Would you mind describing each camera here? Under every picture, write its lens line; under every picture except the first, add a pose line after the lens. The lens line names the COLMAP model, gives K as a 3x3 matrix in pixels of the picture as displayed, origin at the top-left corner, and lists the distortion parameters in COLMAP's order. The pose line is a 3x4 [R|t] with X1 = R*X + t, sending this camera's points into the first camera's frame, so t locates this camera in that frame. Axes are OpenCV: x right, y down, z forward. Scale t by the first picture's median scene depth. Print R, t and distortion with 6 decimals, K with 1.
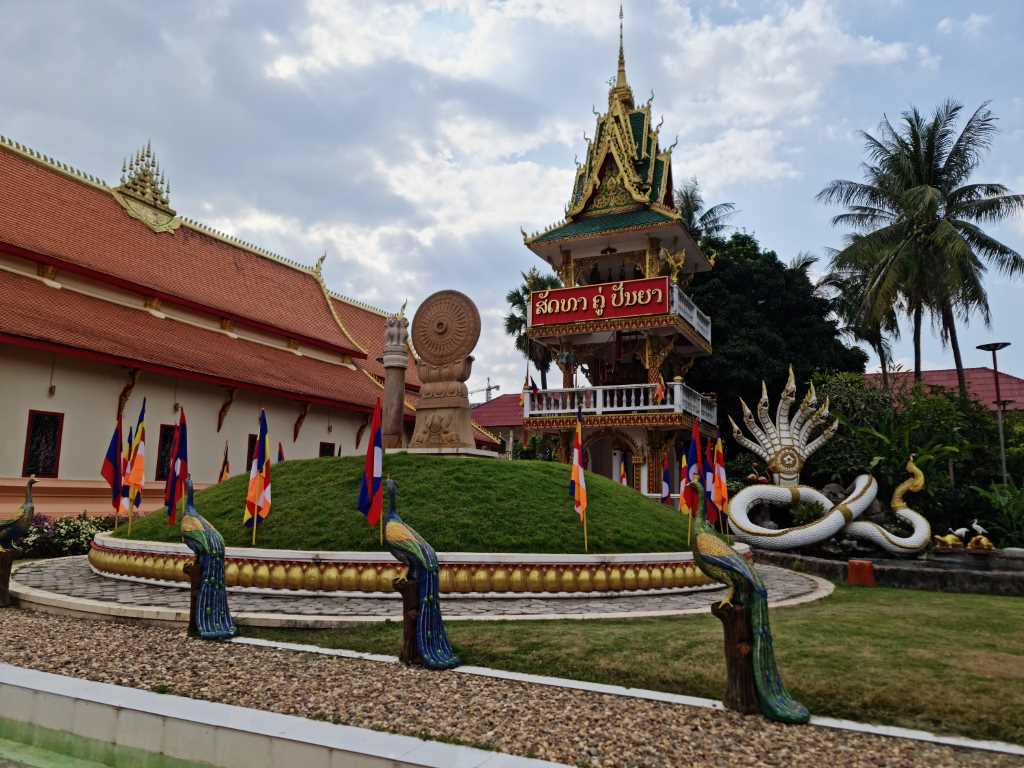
lens RADIAL K [[735.9, 0, 500.2], [0, 735.9, 409.7], [0, 0, 1]] dist [0.065062, 0.004514]
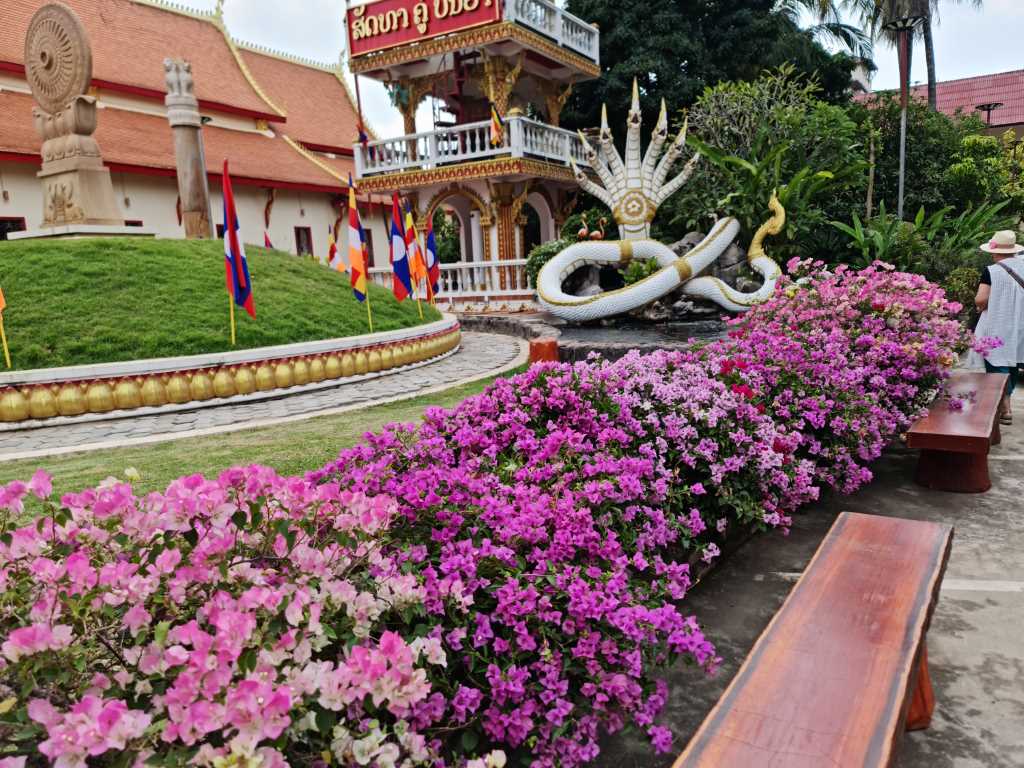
lens RADIAL K [[745.6, 0, 514.3], [0, 745.6, 399.4], [0, 0, 1]] dist [0.063713, -0.052429]
pose [[0.995104, -0.058235, -0.079851, 0.270739], [0.078804, 0.955143, 0.285467, 0.021385], [0.059645, -0.290362, 0.955056, 0.133724]]
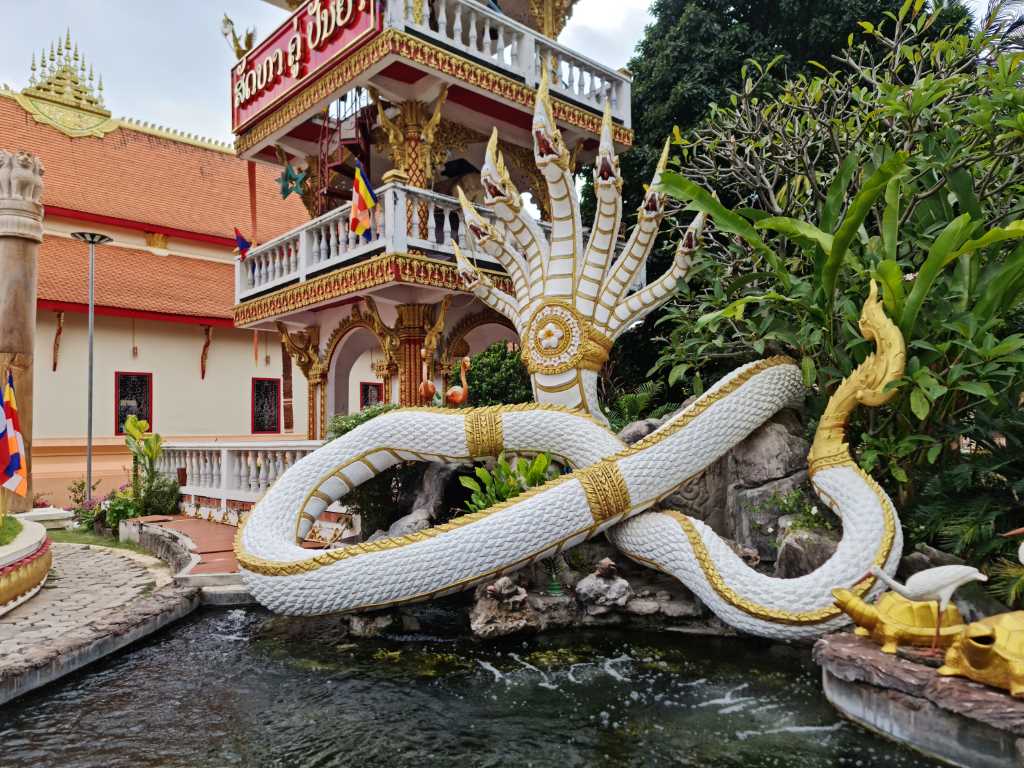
lens RADIAL K [[745.6, 0, 514.3], [0, 745.6, 399.4], [0, 0, 1]] dist [0.063713, -0.052429]
pose [[0.933290, -0.053184, -0.355165, 0.432998], [0.077847, 0.995419, 0.055506, 0.066651], [0.350586, -0.079451, 0.933154, 0.567746]]
